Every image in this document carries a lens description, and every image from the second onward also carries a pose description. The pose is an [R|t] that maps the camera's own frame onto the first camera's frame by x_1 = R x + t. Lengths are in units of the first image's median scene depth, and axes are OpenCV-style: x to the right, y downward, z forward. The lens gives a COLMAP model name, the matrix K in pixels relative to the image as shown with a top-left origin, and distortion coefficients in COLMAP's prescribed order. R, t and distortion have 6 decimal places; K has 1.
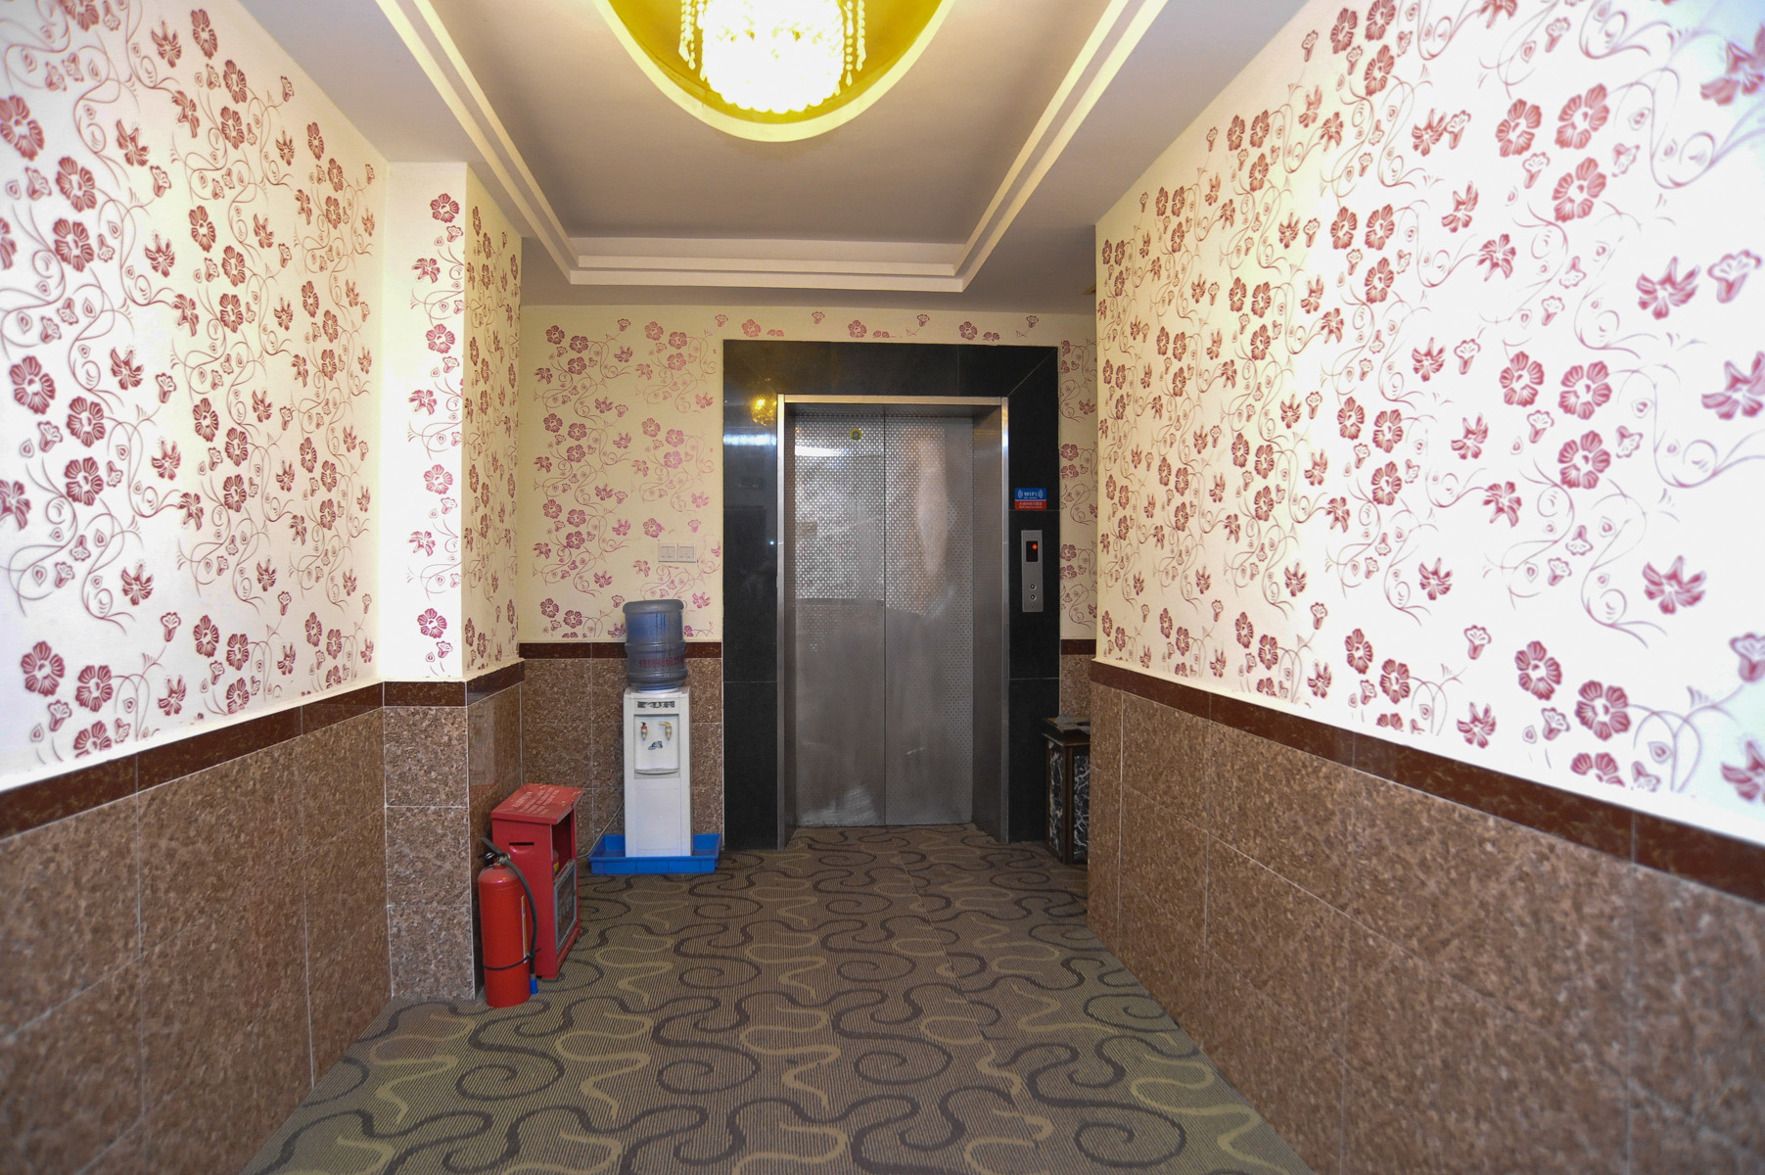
lens RADIAL K [[896.2, 0, 850.9], [0, 896.2, 583.2], [0, 0, 1]] dist [-0.103957, 0.052252]
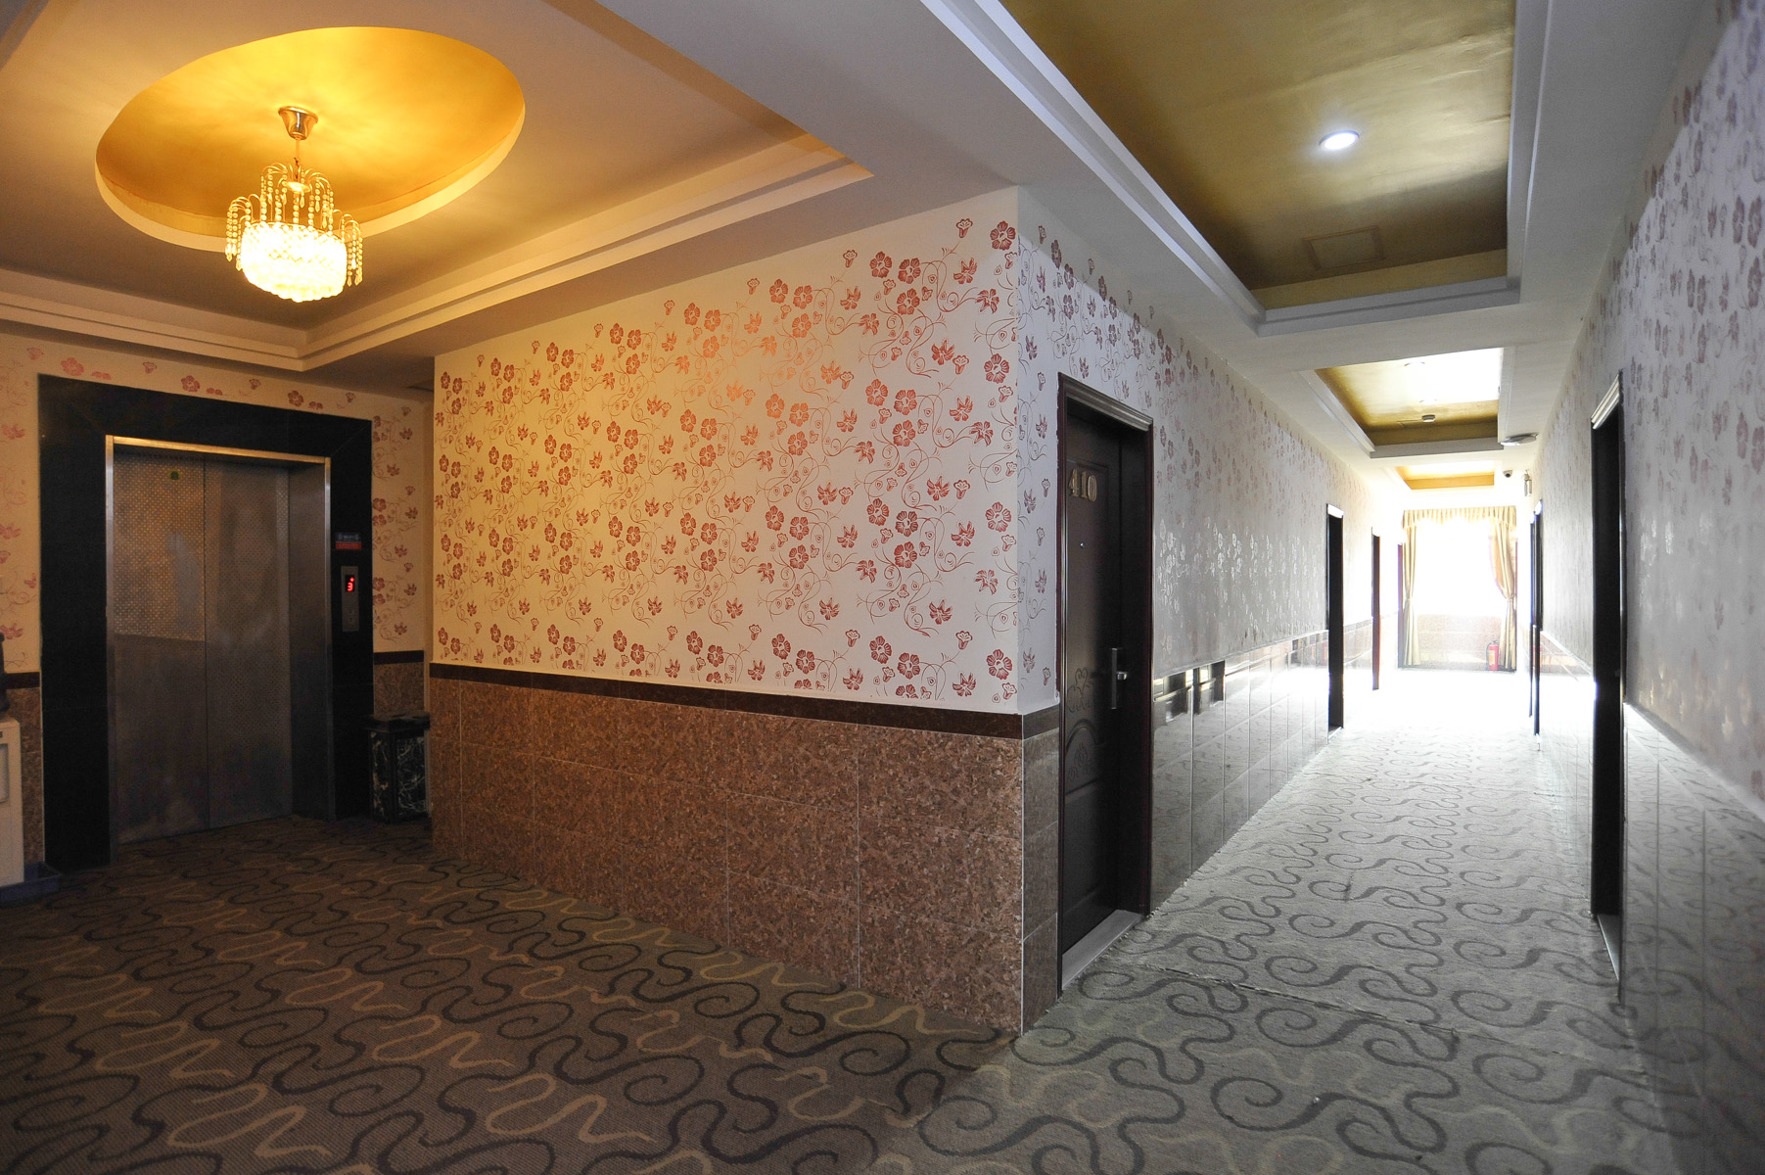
lens RADIAL K [[896.2, 0, 850.9], [0, 896.2, 583.2], [0, 0, 1]] dist [-0.103957, 0.052252]
pose [[0.642465, 0.003121, 0.766309, -0.468805], [0.013037, 0.999802, -0.015002, -0.013570], [-0.766204, 0.019629, 0.642297, -0.533819]]
